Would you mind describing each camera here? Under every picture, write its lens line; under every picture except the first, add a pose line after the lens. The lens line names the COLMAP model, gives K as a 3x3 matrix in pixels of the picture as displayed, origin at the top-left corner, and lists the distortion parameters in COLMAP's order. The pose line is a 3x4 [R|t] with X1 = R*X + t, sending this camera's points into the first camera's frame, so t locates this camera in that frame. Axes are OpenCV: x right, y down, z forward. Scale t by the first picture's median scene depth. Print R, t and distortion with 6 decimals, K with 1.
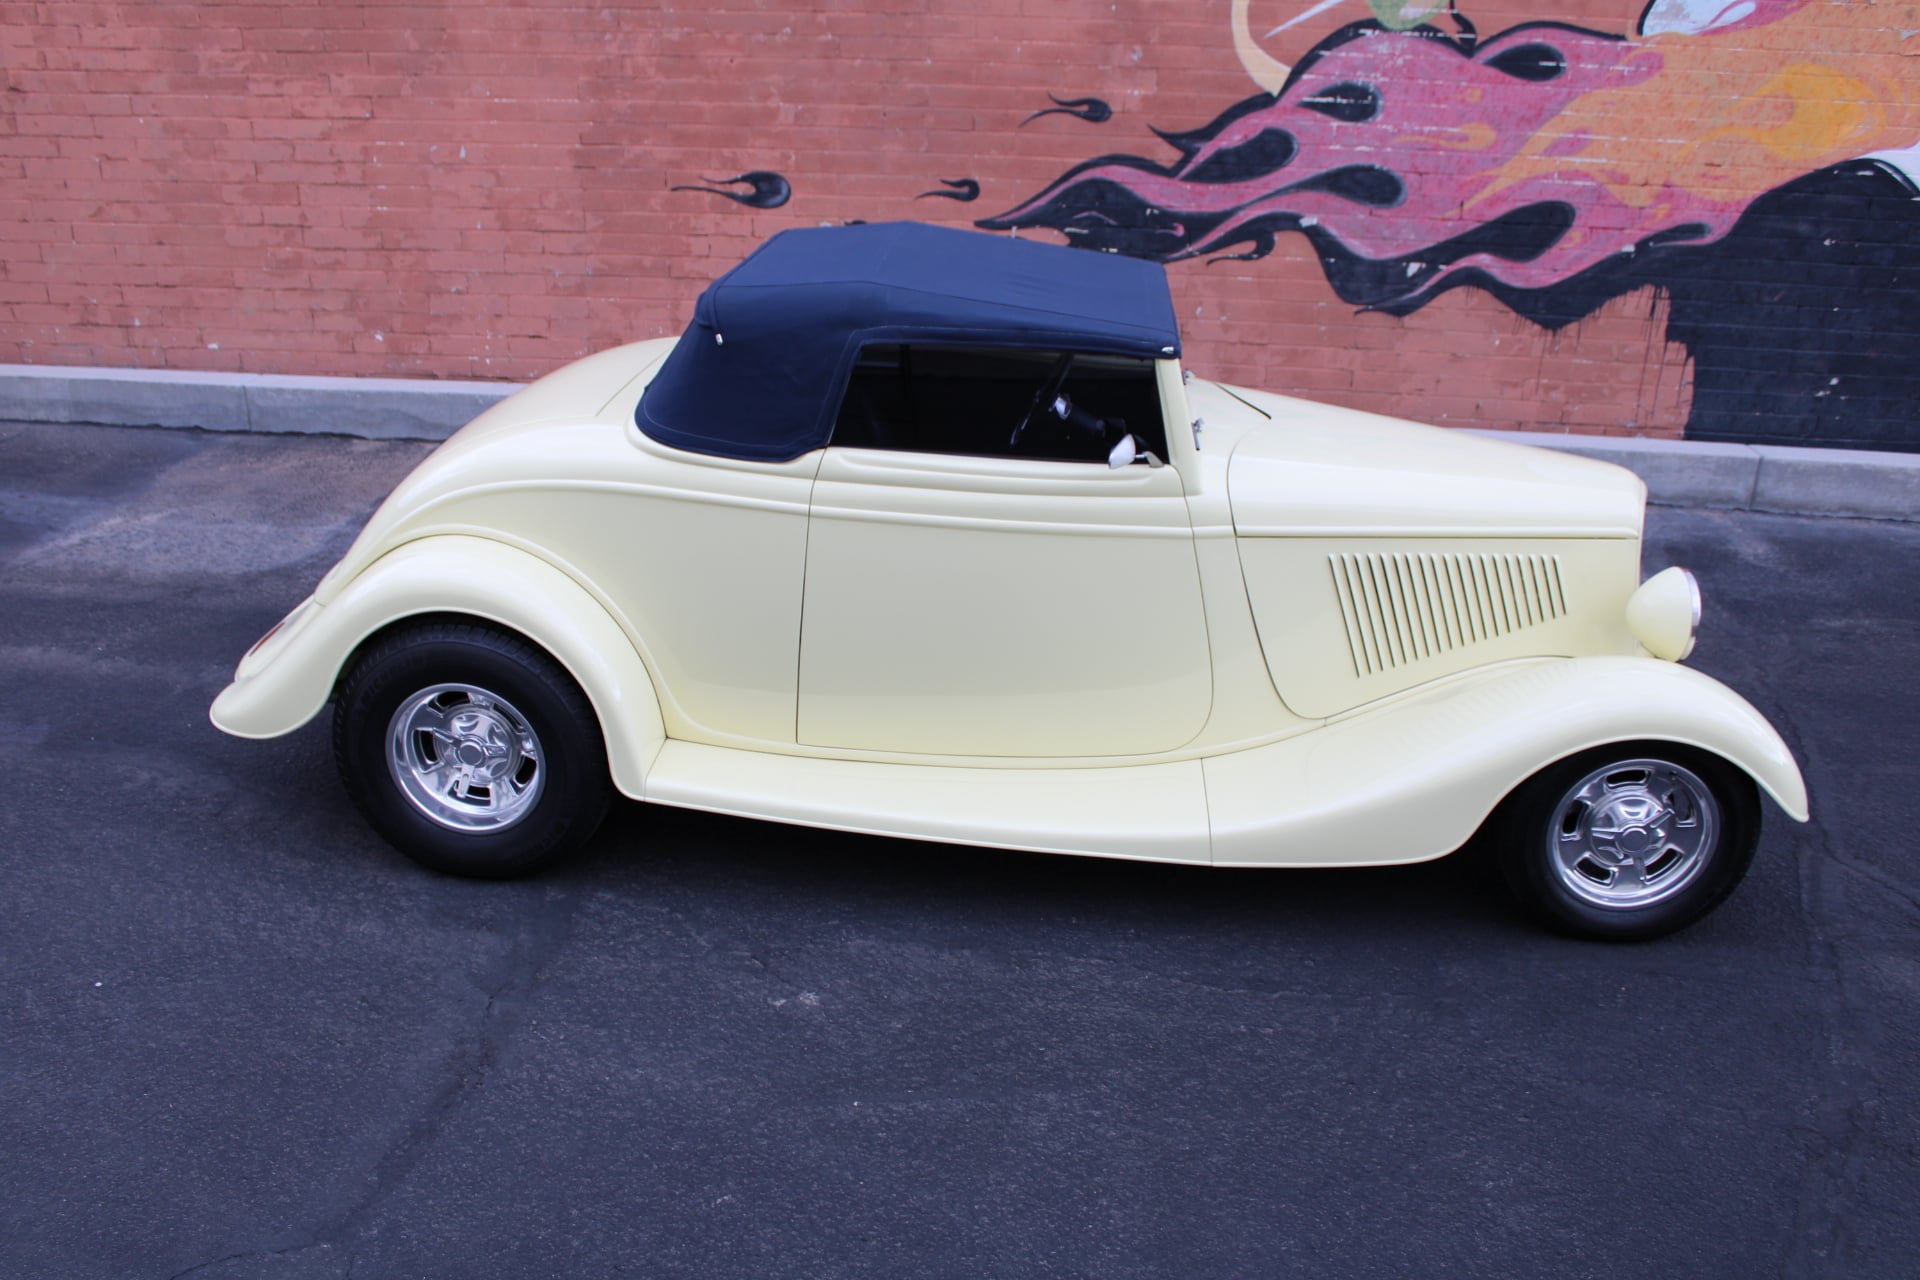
lens RADIAL K [[1680.9, 0, 939.9], [0, 1680.9, 652.3], [0, 0, 1]] dist [-0.152522, 0.143158]
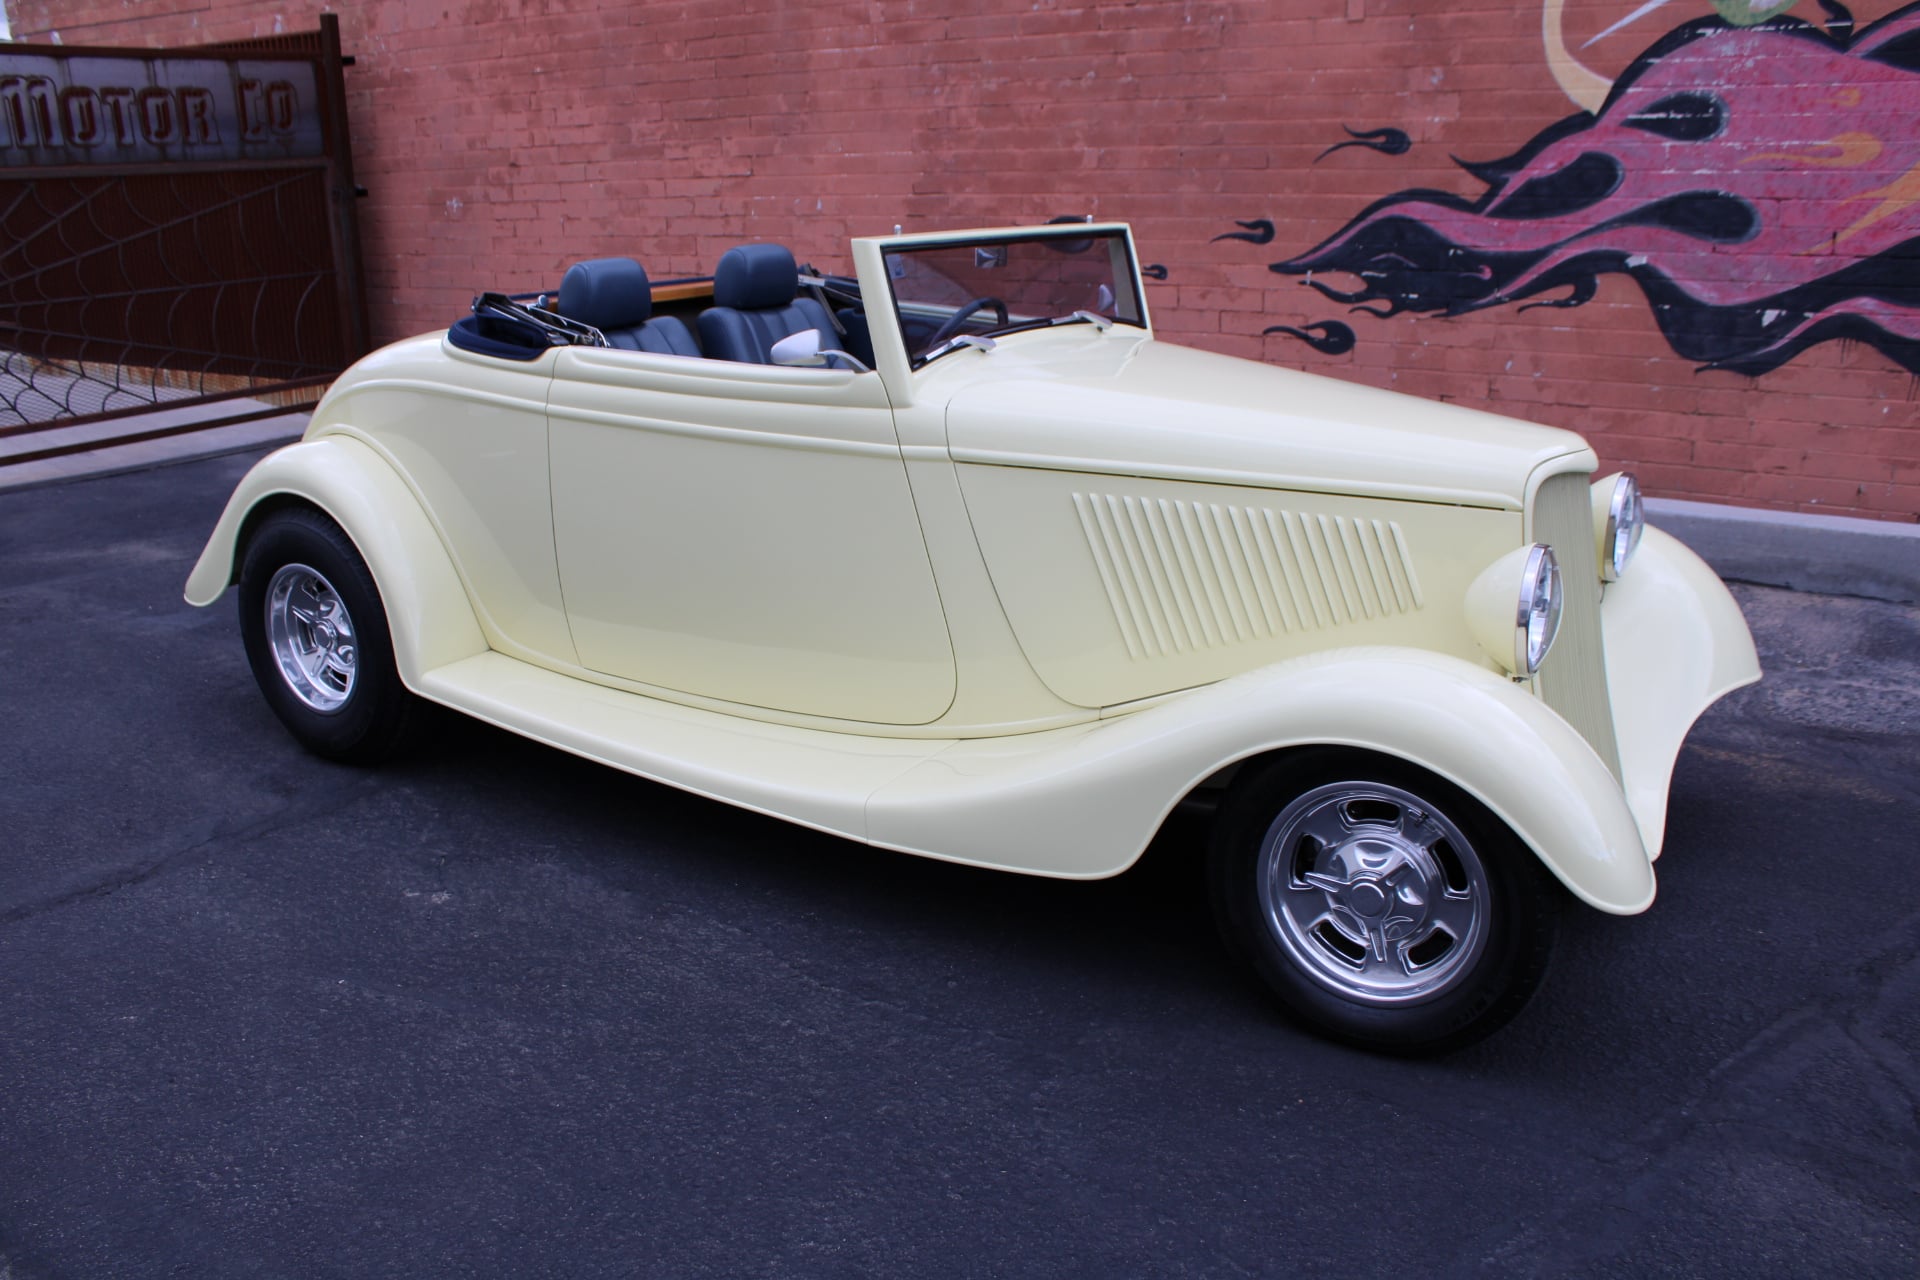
lens RADIAL K [[1602.6, 0, 931.2], [0, 1602.6, 648.0], [0, 0, 1]] dist [-0.159153, 0.128964]
pose [[0.876240, 0.100507, -0.471277, 0.301711], [-0.149148, 0.986548, -0.066913, 0.043116], [0.458212, 0.128922, 0.879444, 0.160970]]
